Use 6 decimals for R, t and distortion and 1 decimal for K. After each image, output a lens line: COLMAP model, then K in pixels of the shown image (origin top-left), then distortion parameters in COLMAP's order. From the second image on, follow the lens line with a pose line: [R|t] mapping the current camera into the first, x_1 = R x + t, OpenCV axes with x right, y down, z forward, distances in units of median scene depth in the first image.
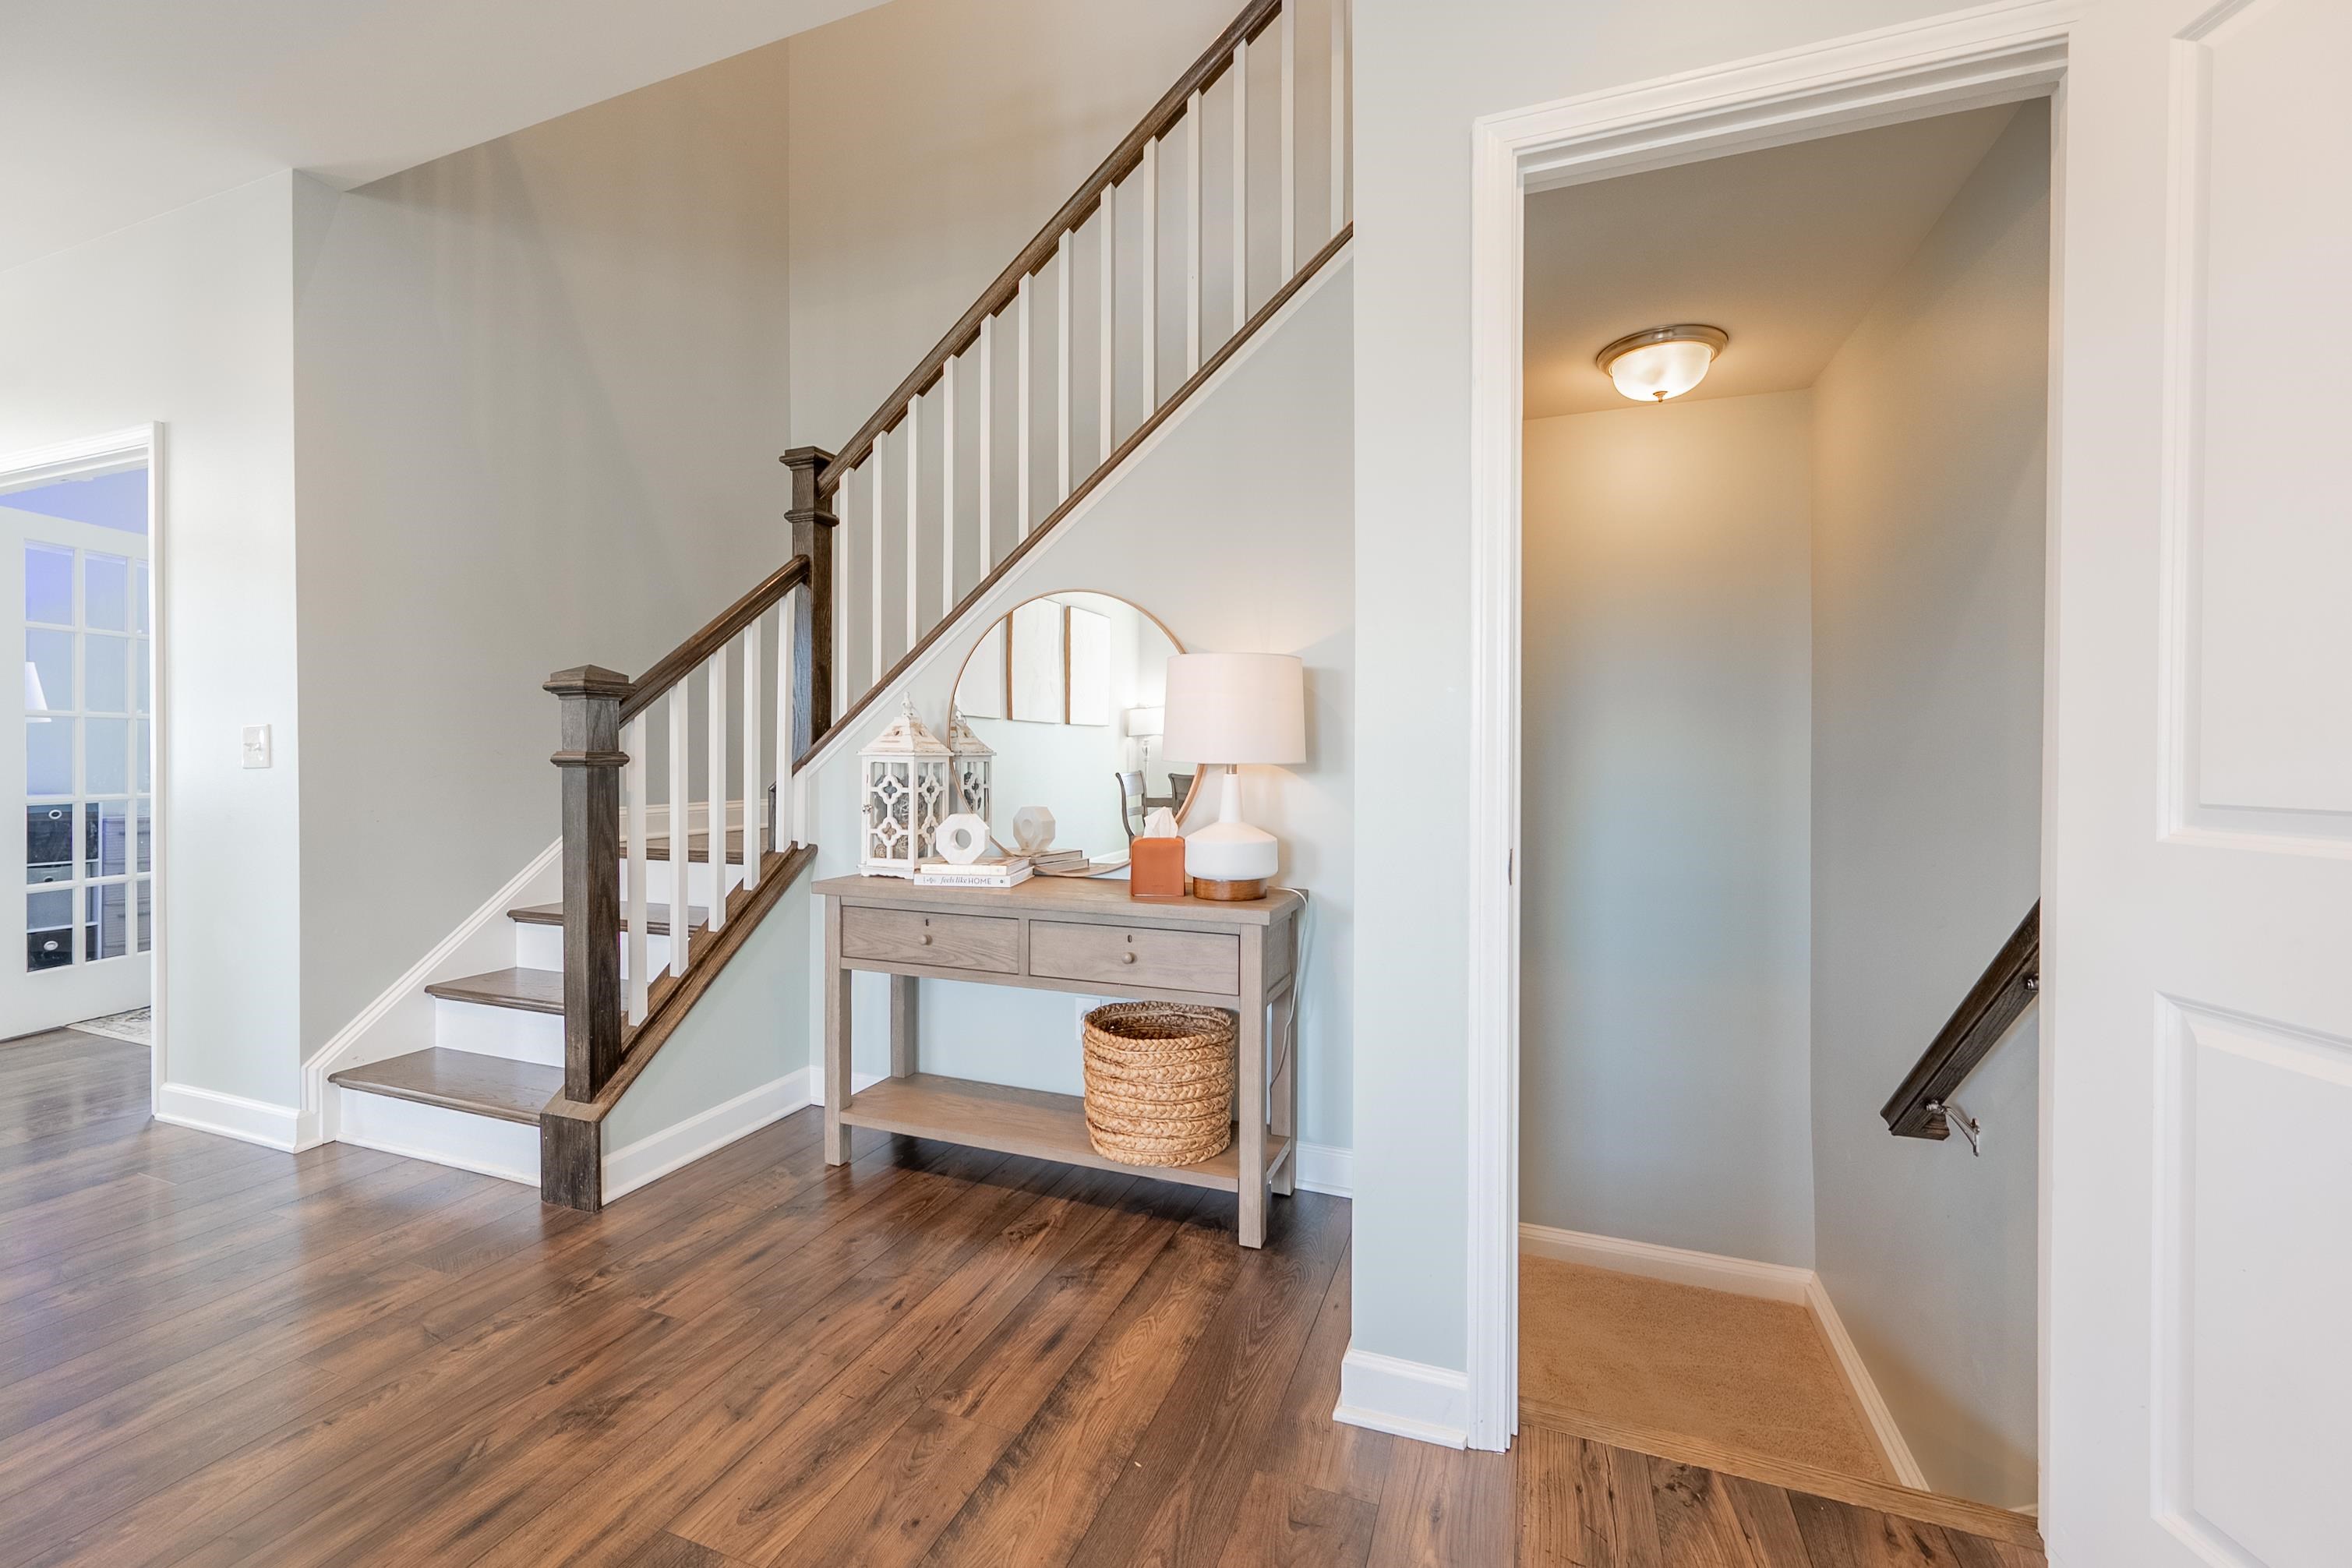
lens RADIAL K [[947.2, 0, 1168.8], [0, 947.2, 773.4], [0, 0, 1]] dist [0.001059, 0.000104]
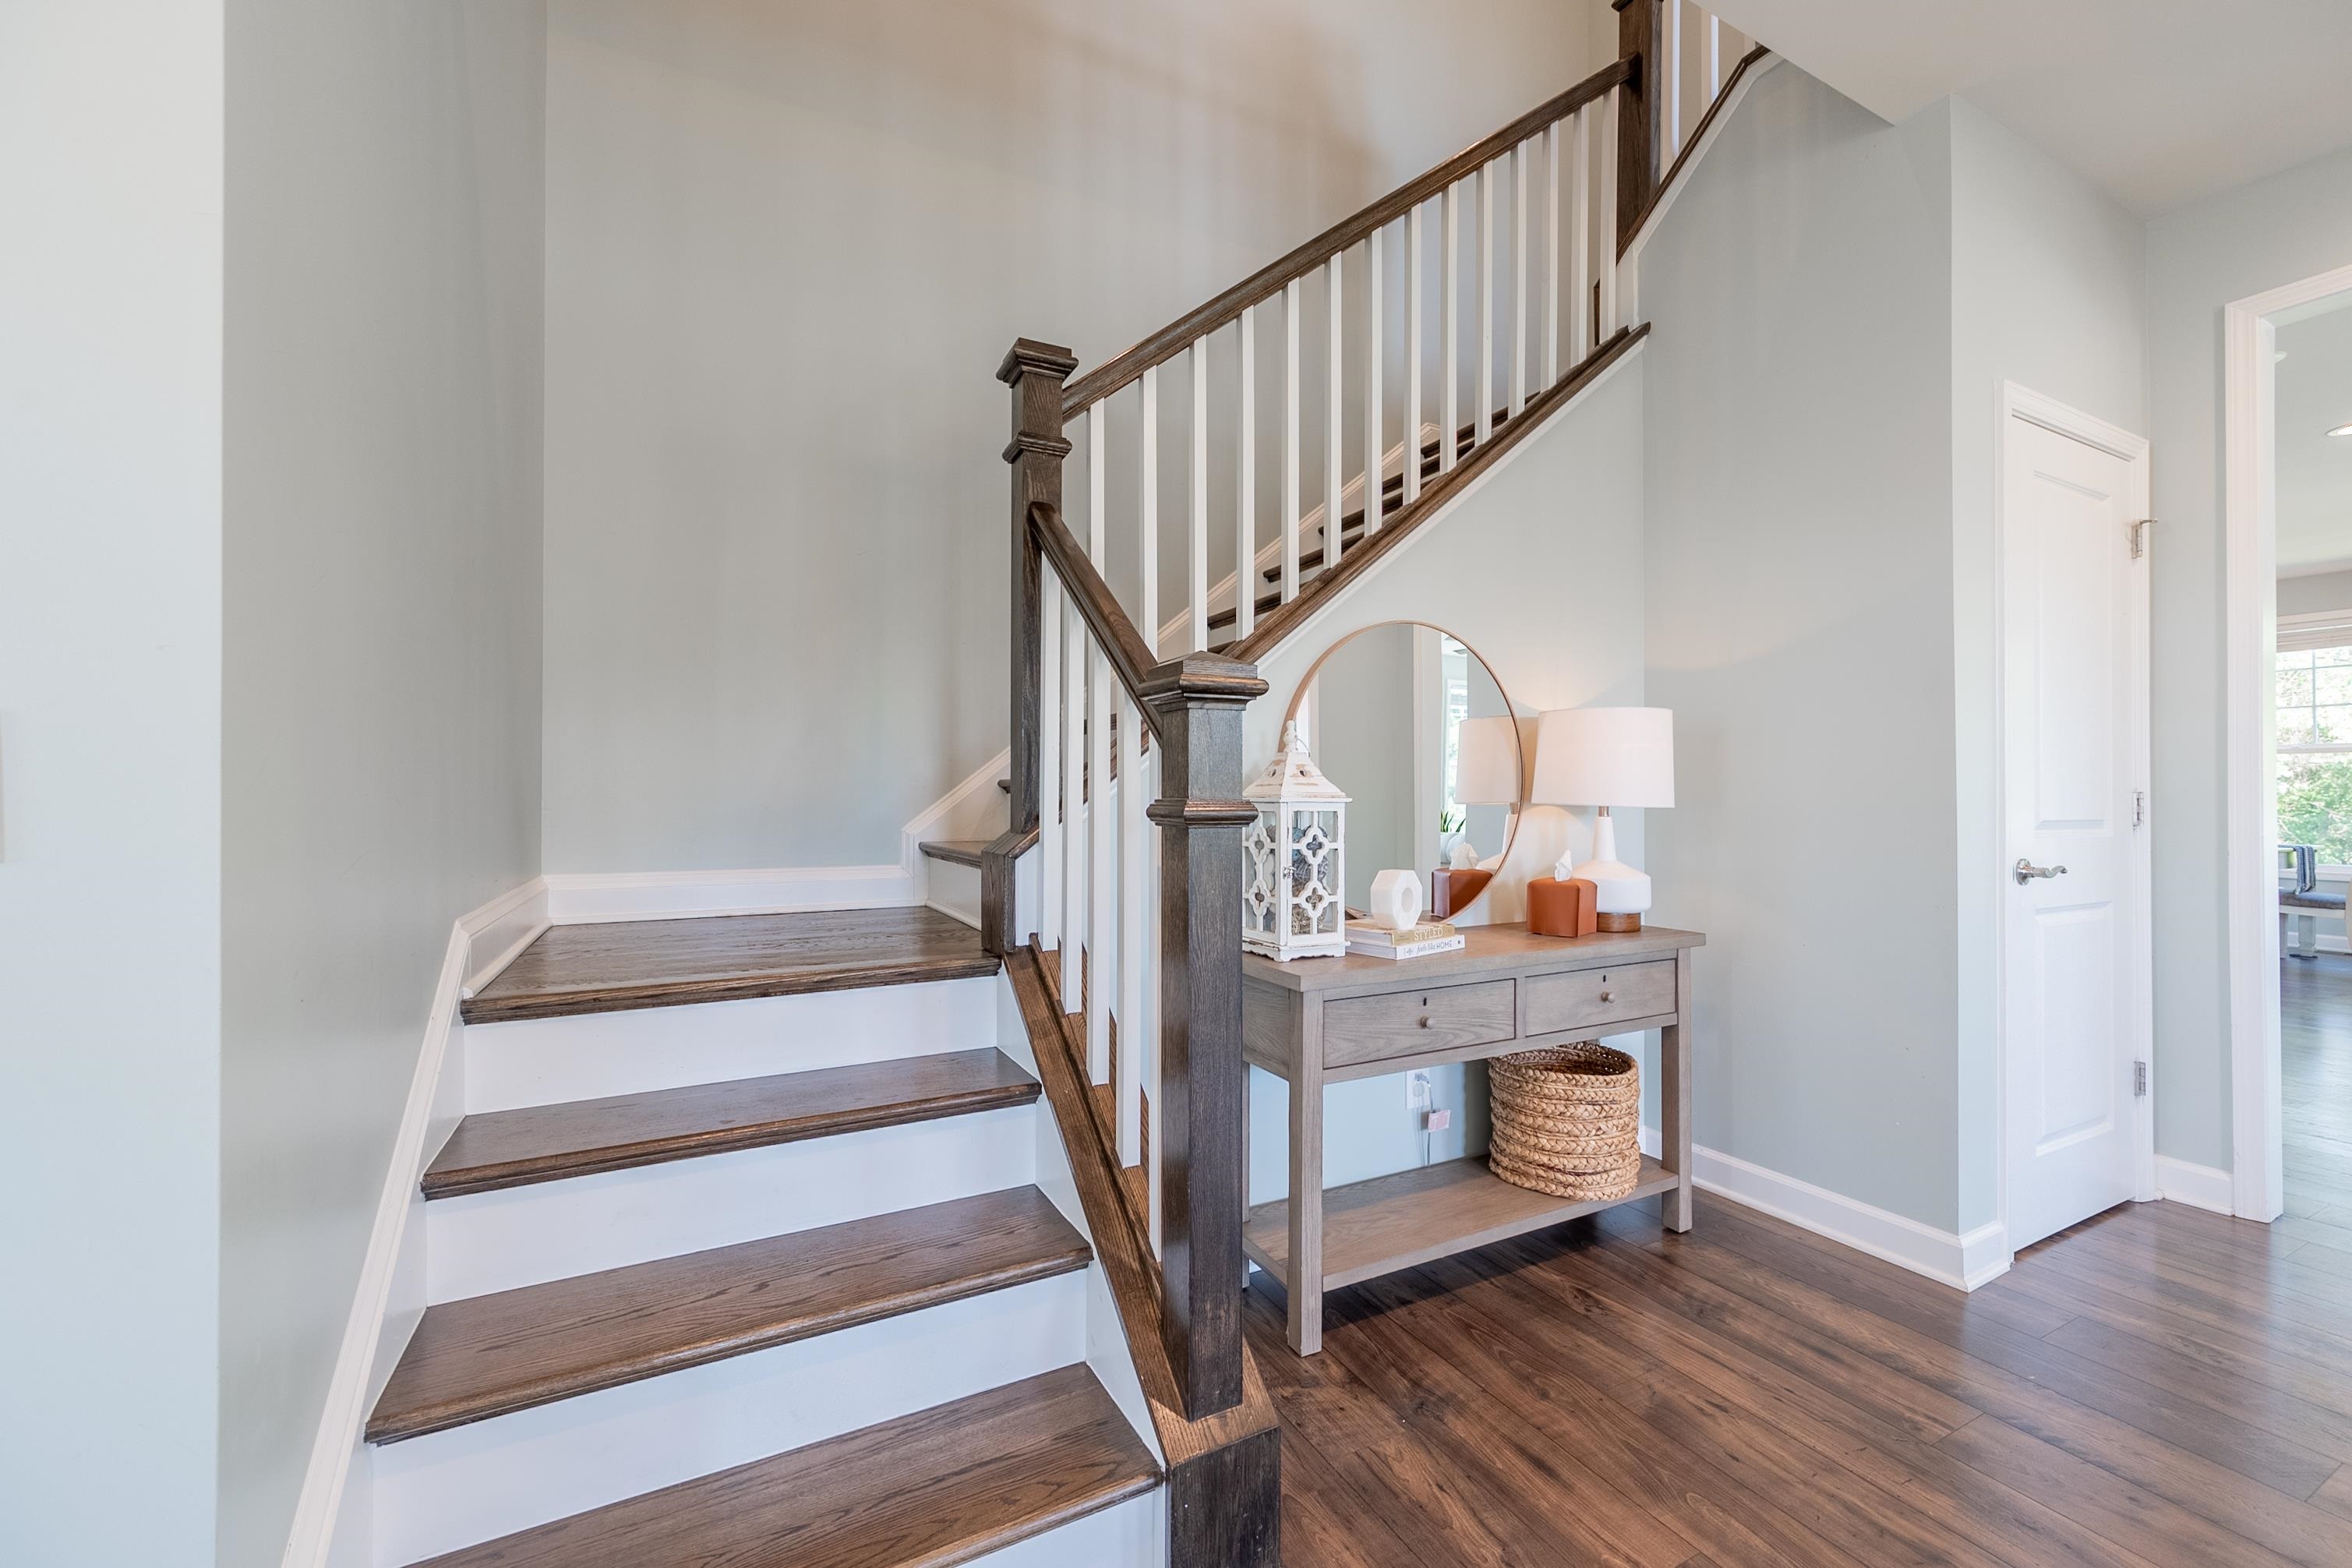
lens RADIAL K [[947.2, 0, 1178.1], [0, 947.2, 789.1], [0, 0, 1]] dist [0.001059, 0.000104]
pose [[0.661077, 0.000133, 0.750318, -1.042417], [0.010500, 0.999900, -0.009428, -0.025310], [-0.750244, 0.014111, 0.661010, 0.616385]]
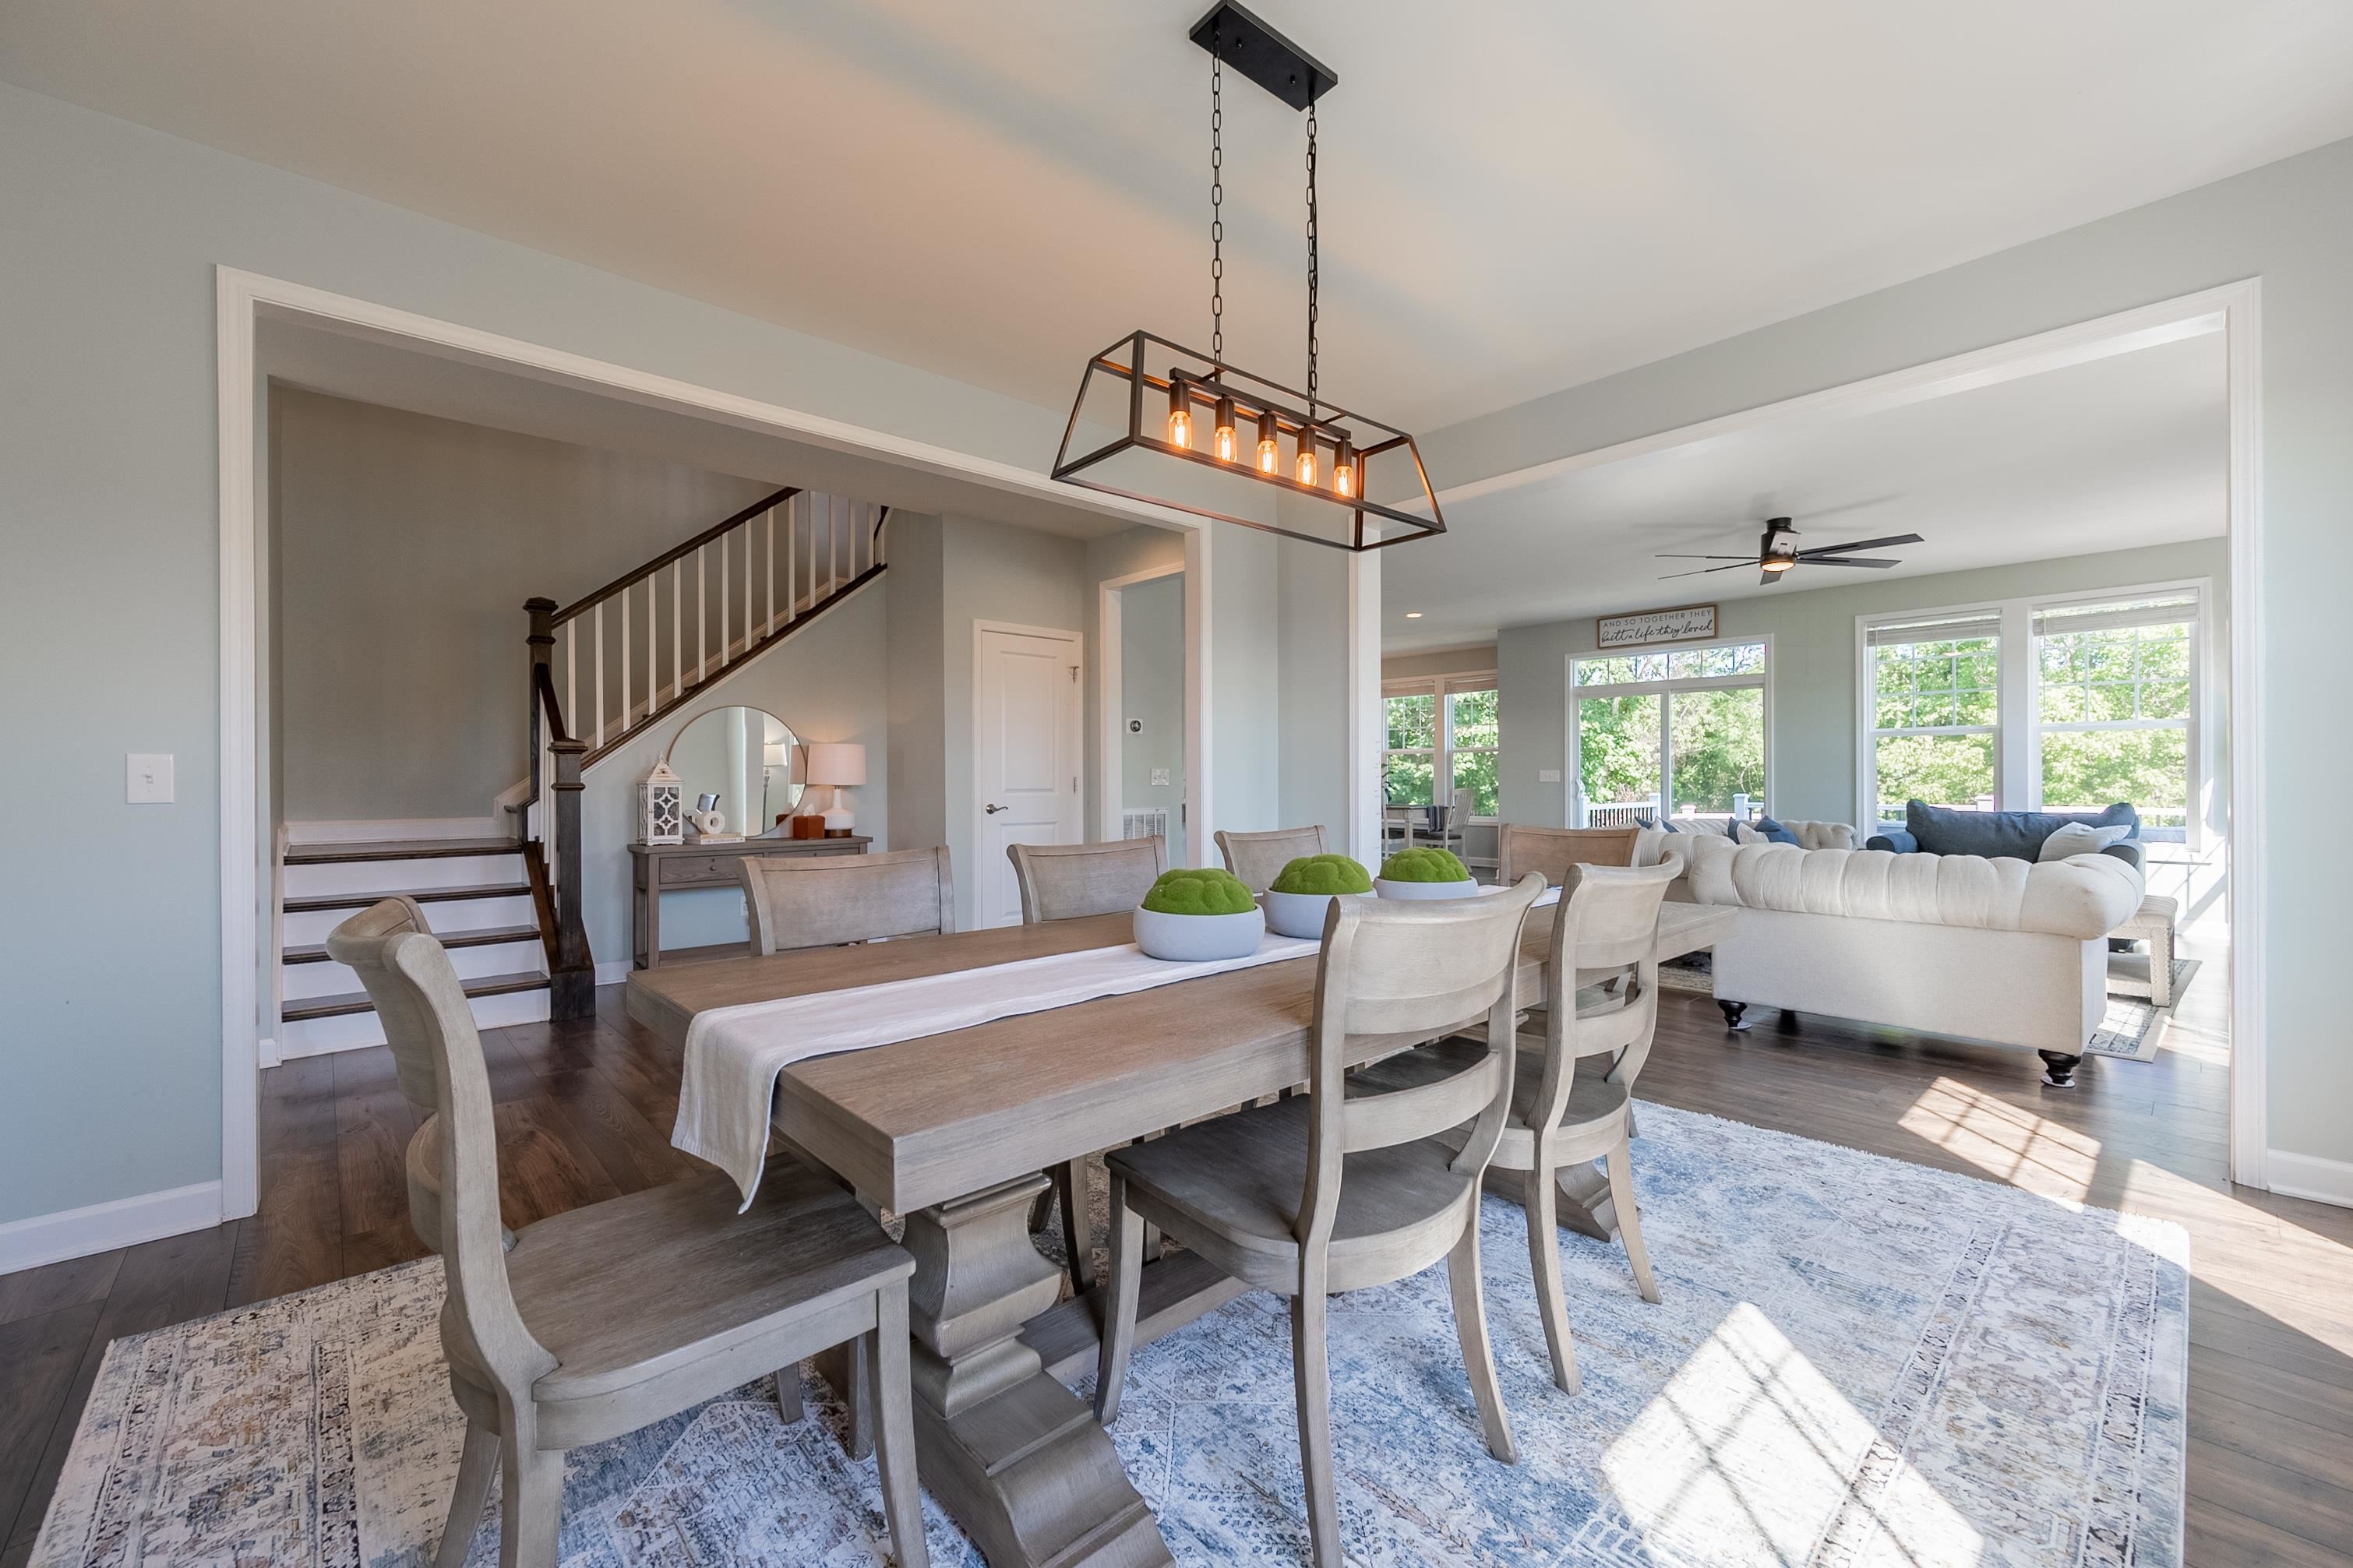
lens RADIAL K [[947.5, 0, 1190.9], [0, 947.5, 781.5], [0, 0, 1]] dist [0.001059, 0.000104]
pose [[0.417533, -0.010393, 0.908602, -1.801301], [0.024841, 0.999691, 0.000020, 0.004439], [-0.908322, 0.022562, 0.417663, -0.923975]]
